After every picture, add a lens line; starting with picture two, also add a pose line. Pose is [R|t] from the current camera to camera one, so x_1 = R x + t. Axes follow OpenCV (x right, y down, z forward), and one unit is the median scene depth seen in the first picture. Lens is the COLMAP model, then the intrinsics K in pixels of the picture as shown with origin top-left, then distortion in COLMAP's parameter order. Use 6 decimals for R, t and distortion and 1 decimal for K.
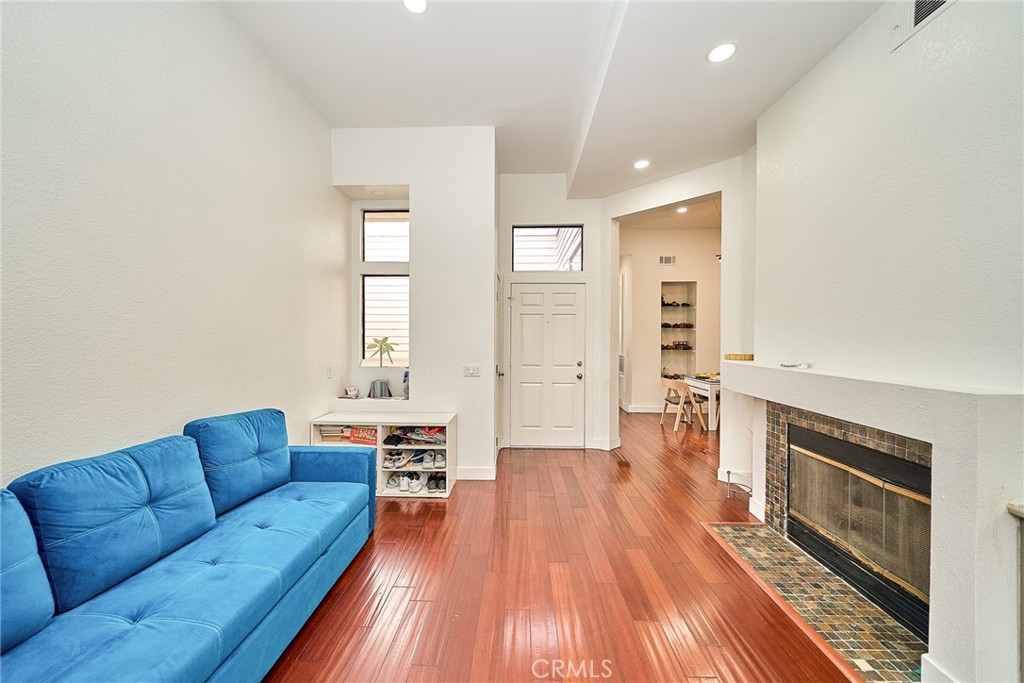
lens RADIAL K [[375.3, 0, 504.5], [0, 375.3, 338.8], [0, 0, 1]] dist [-0.000265, -0.000796]
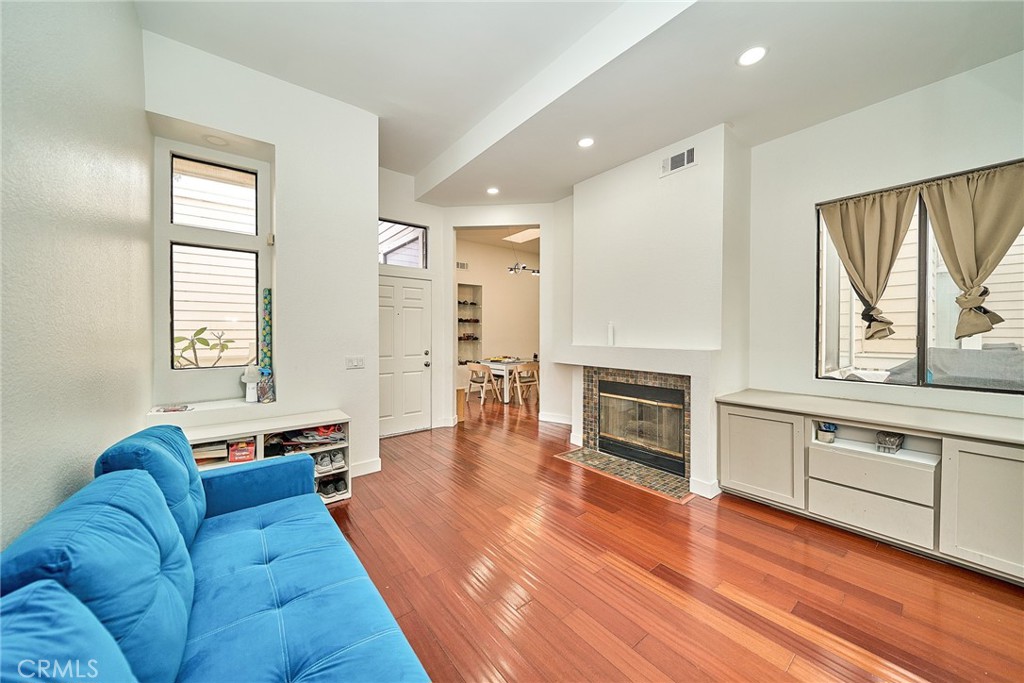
lens RADIAL K [[361.2, 0, 509.0], [0, 361.2, 334.2], [0, 0, 1]] dist [0.002552, -0.000723]
pose [[0.757769, -0.007081, 0.652485, -0.388200], [0.006718, 0.999973, 0.003050, 0.012515], [-0.652489, 0.002072, 0.757795, 0.046394]]
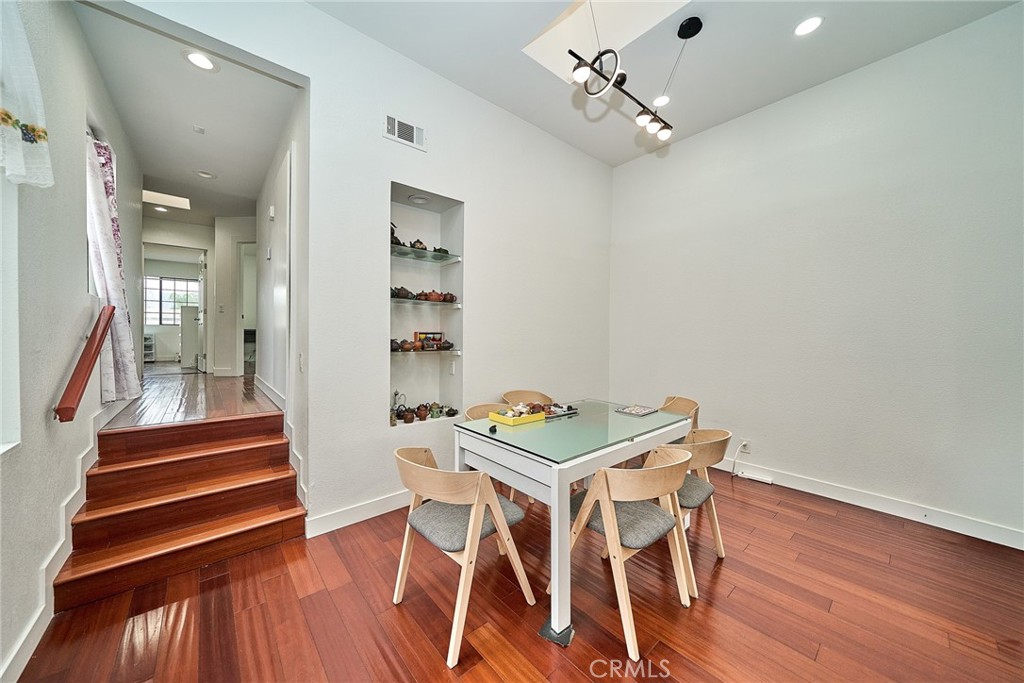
lens RADIAL K [[361.2, 0, 502.9], [0, 361.2, 337.3], [0, 0, 1]] dist [0.002552, -0.000723]
pose [[0.748070, -0.000954, 0.663619, 0.467370], [-0.002243, 0.999990, 0.003967, 0.021661], [-0.663616, -0.004456, 0.748060, 1.175109]]
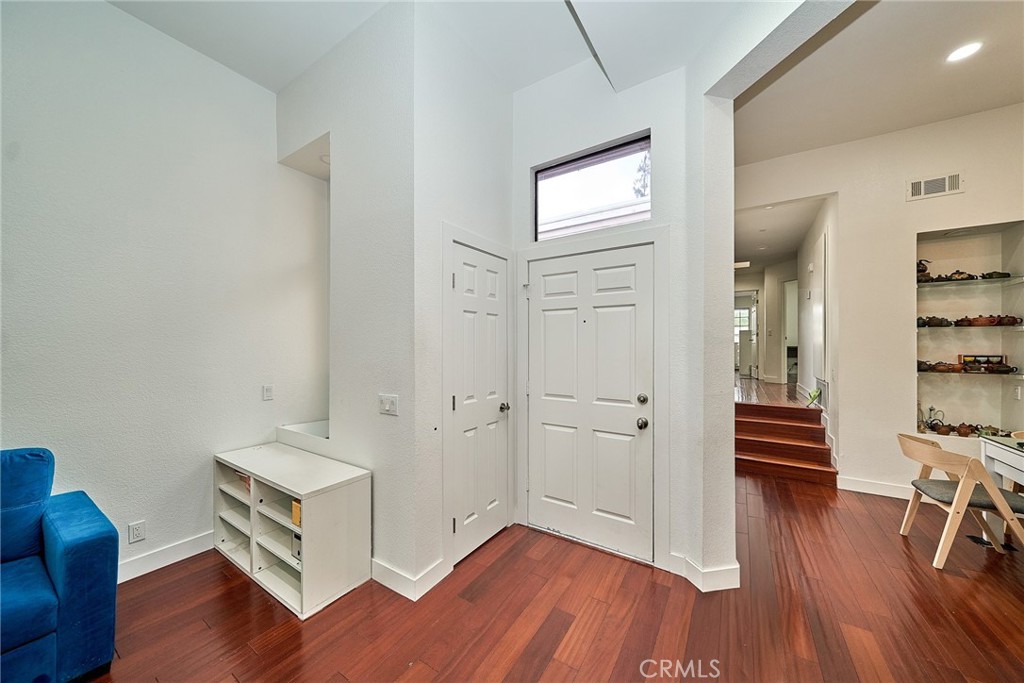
lens RADIAL K [[361.2, 0, 511.6], [0, 361.2, 344.2], [0, 0, 1]] dist [0.002552, -0.000723]
pose [[0.859931, -0.006343, -0.510371, 0.376360], [0.002051, 0.999958, -0.008972, -0.007302], [0.510406, 0.006669, 0.859908, 0.598475]]
